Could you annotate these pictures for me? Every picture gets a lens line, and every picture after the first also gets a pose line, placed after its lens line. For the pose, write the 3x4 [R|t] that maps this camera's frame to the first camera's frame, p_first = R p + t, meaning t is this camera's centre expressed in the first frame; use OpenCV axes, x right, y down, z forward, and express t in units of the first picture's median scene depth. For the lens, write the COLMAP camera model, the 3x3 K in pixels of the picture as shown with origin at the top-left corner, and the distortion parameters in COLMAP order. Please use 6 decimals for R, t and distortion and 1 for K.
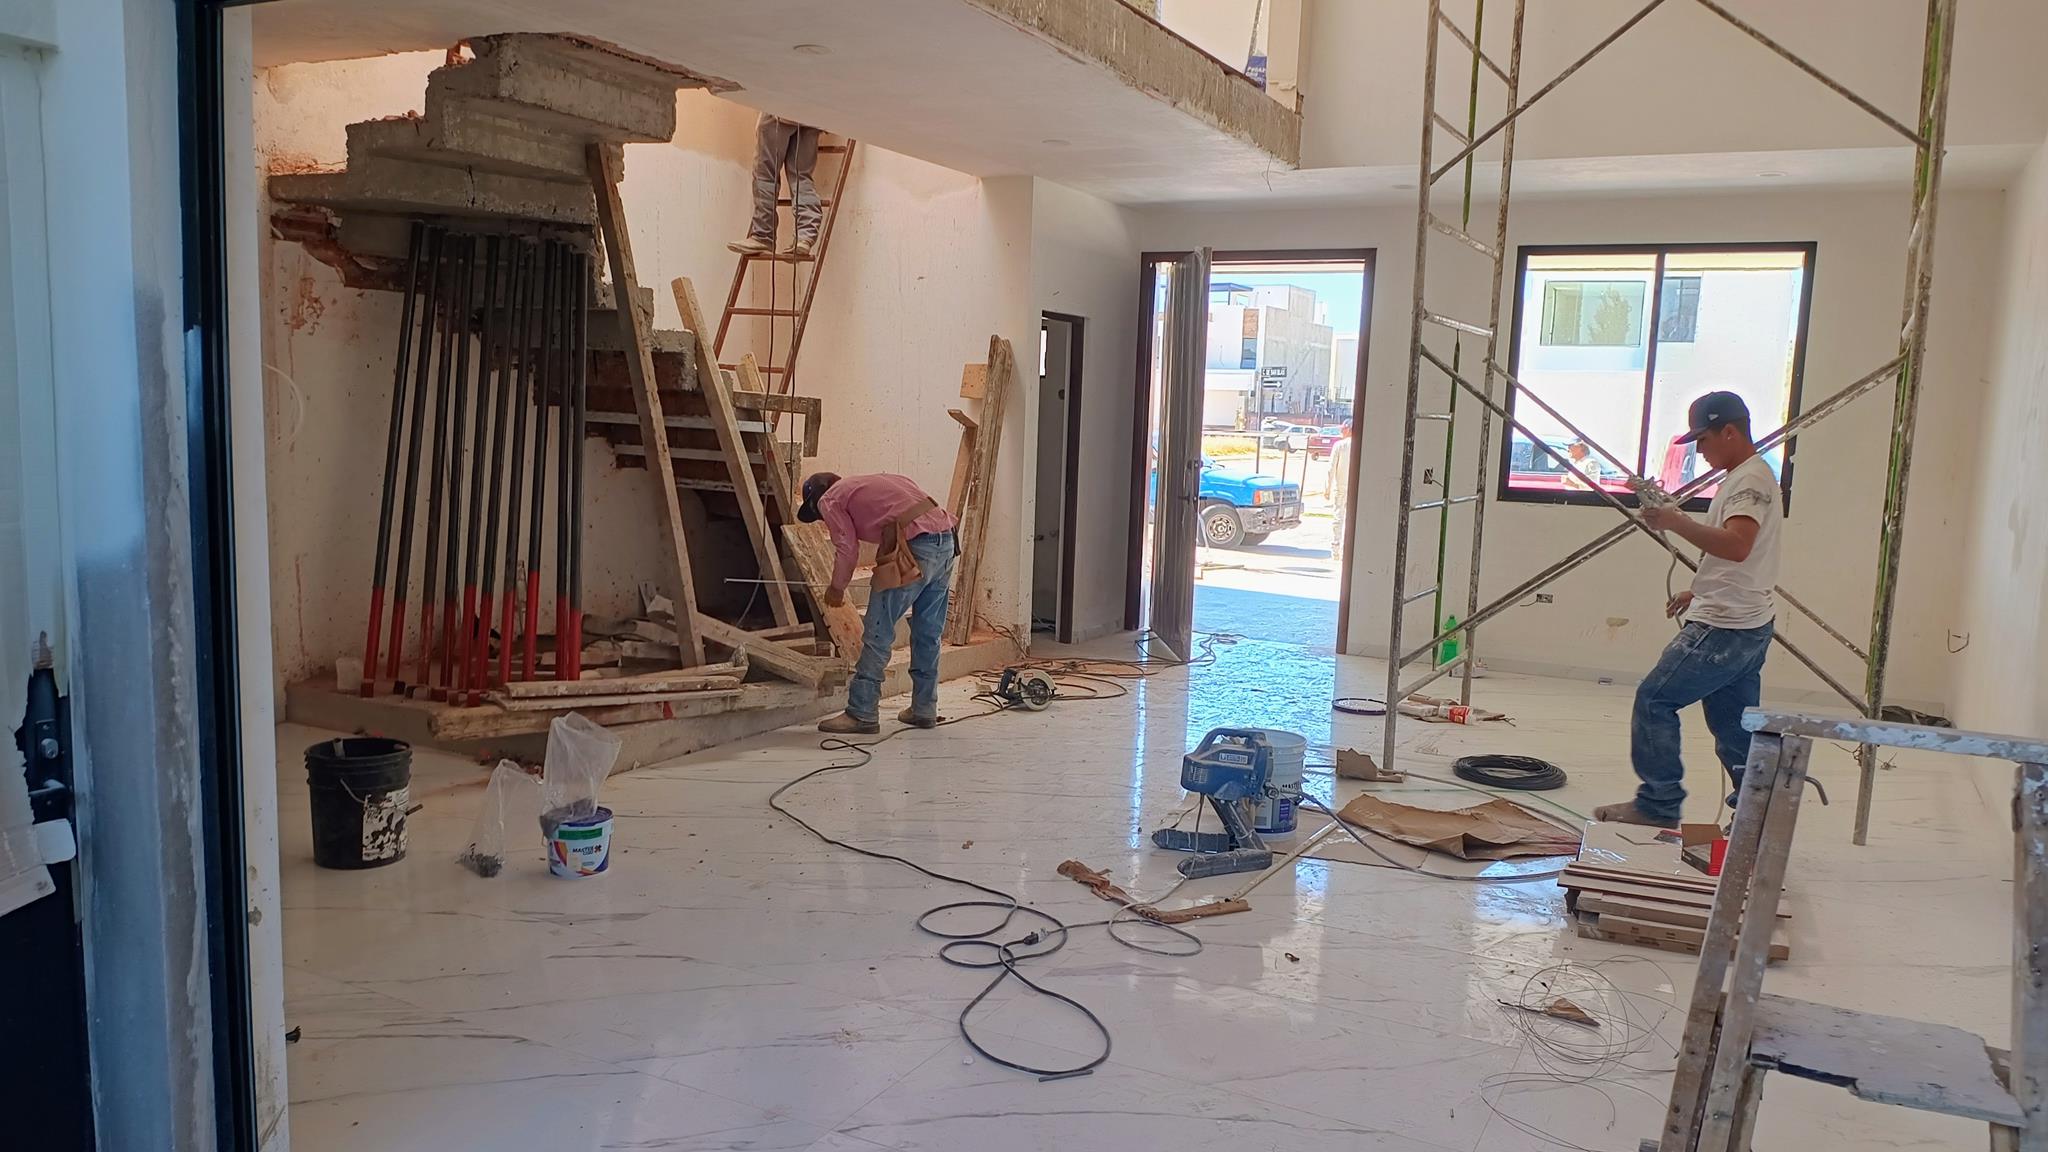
lens RADIAL K [[1468.4, 0, 1021.8], [0, 1468.4, 579.2], [0, 0, 1]] dist [0.009254, -0.037950]
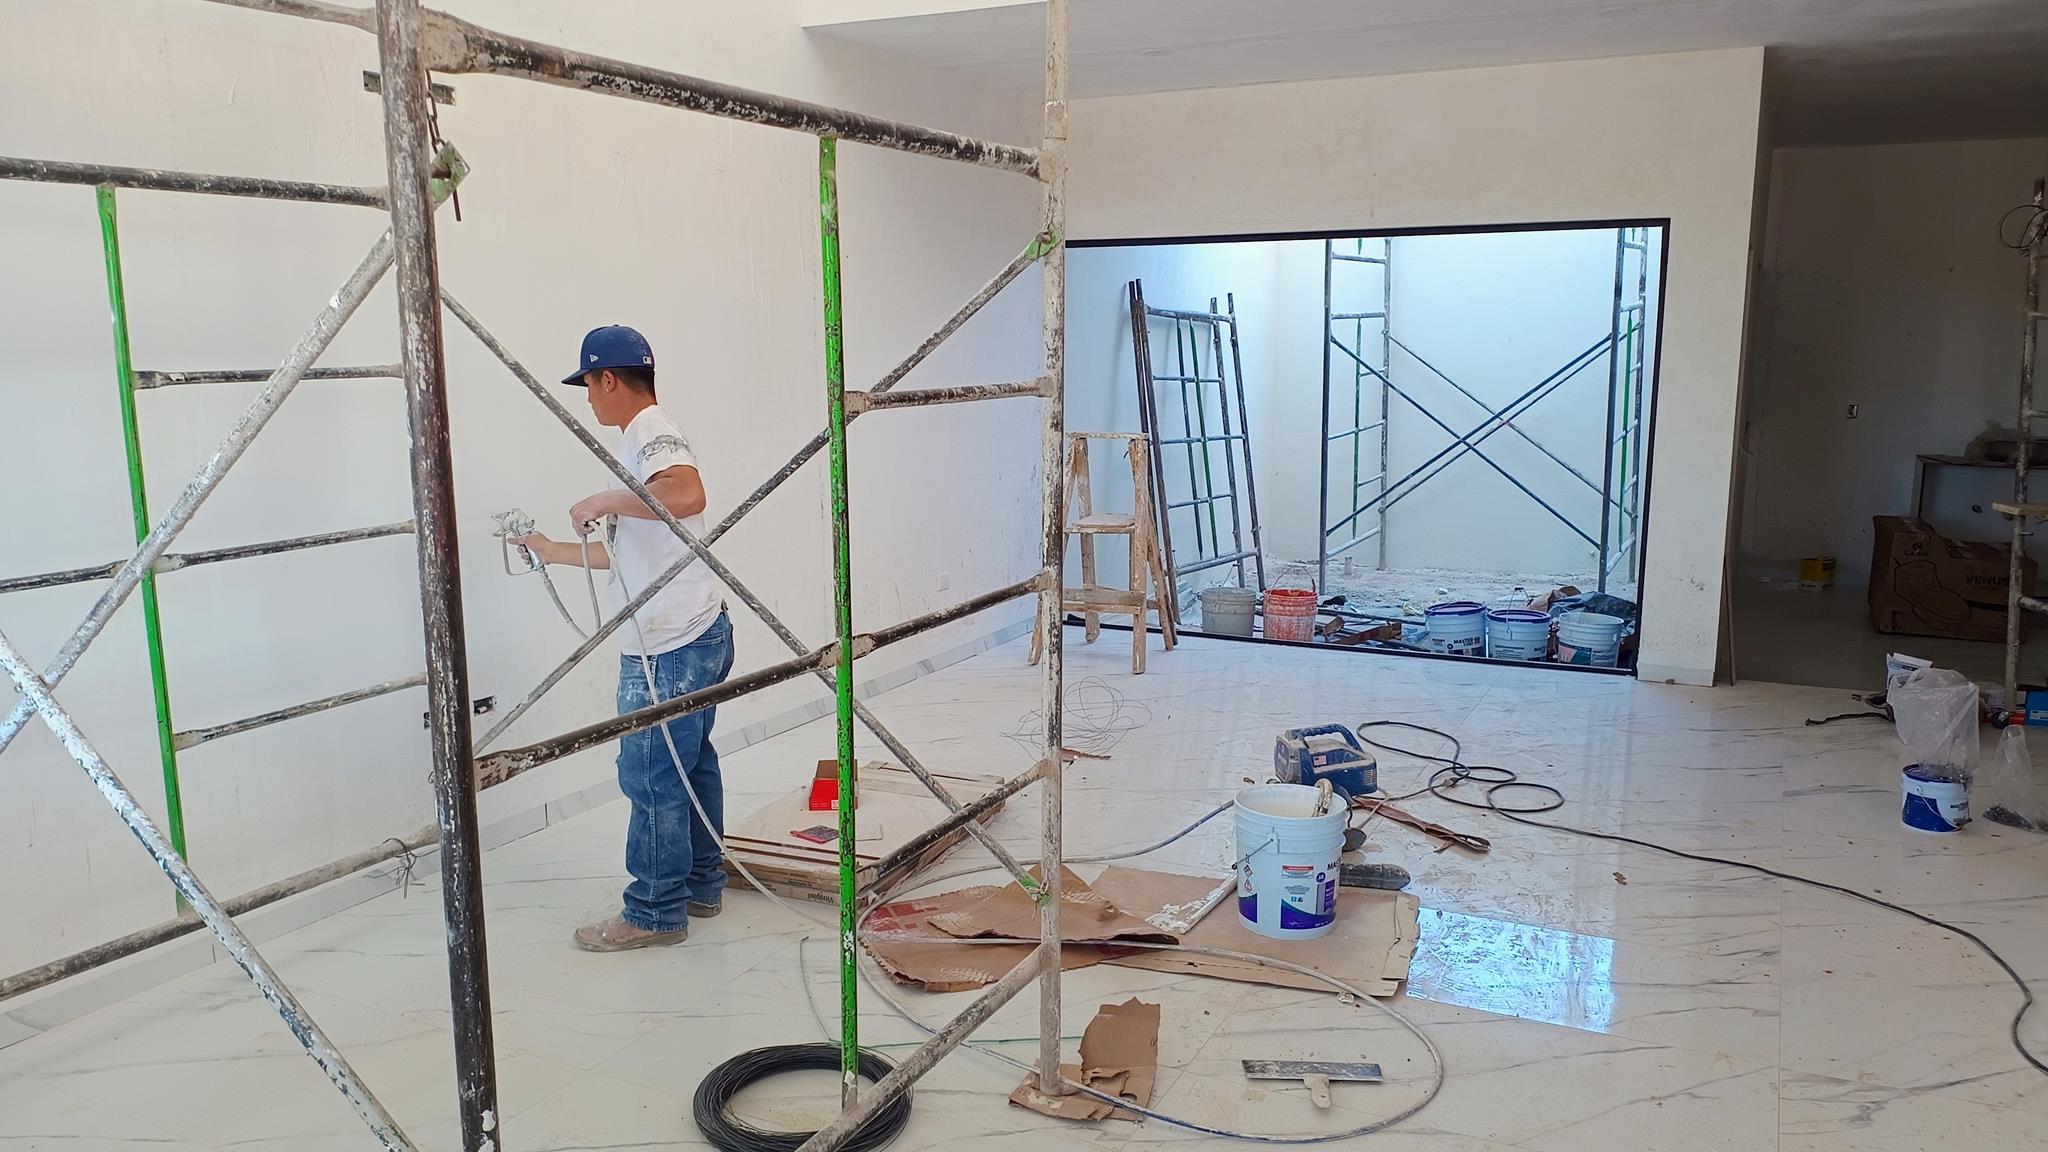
lens RADIAL K [[1468.4, 0, 1027.4], [0, 1468.4, 577.4], [0, 0, 1]] dist [0.009254, -0.037950]
pose [[-0.999197, -0.036649, -0.016201, 0.231225], [-0.039692, 0.960676, 0.274820, -0.147520], [0.005492, 0.275242, -0.961359, 1.251603]]
